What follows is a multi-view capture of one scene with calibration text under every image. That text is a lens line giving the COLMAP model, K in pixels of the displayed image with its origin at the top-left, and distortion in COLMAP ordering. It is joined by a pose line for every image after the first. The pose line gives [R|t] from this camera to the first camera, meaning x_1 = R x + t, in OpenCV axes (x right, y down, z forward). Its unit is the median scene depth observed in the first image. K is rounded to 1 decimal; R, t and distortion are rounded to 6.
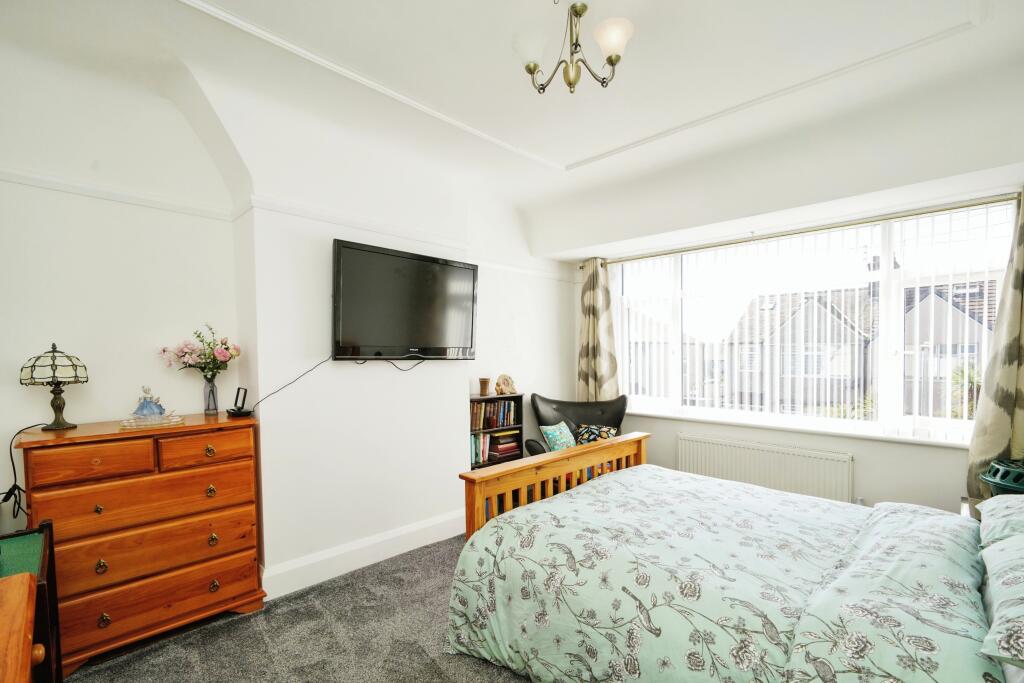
lens RADIAL K [[455.6, 0, 501.0], [0, 455.6, 347.8], [0, 0, 1]] dist [0.001749, 0.000392]
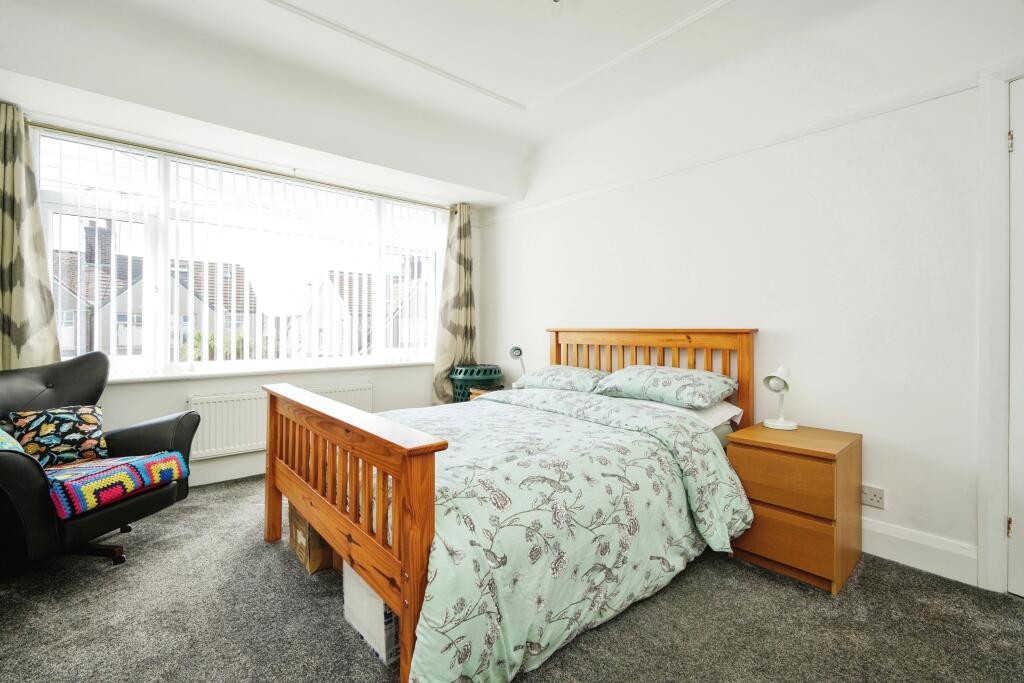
lens RADIAL K [[455.6, 0, 501.2], [0, 455.6, 331.9], [0, 0, 1]] dist [0.001749, 0.000392]
pose [[0.083995, -0.003863, 0.996459, -0.727812], [-0.012461, 0.999910, 0.004927, 0.167154], [-0.996388, -0.012830, 0.083939, 1.021465]]
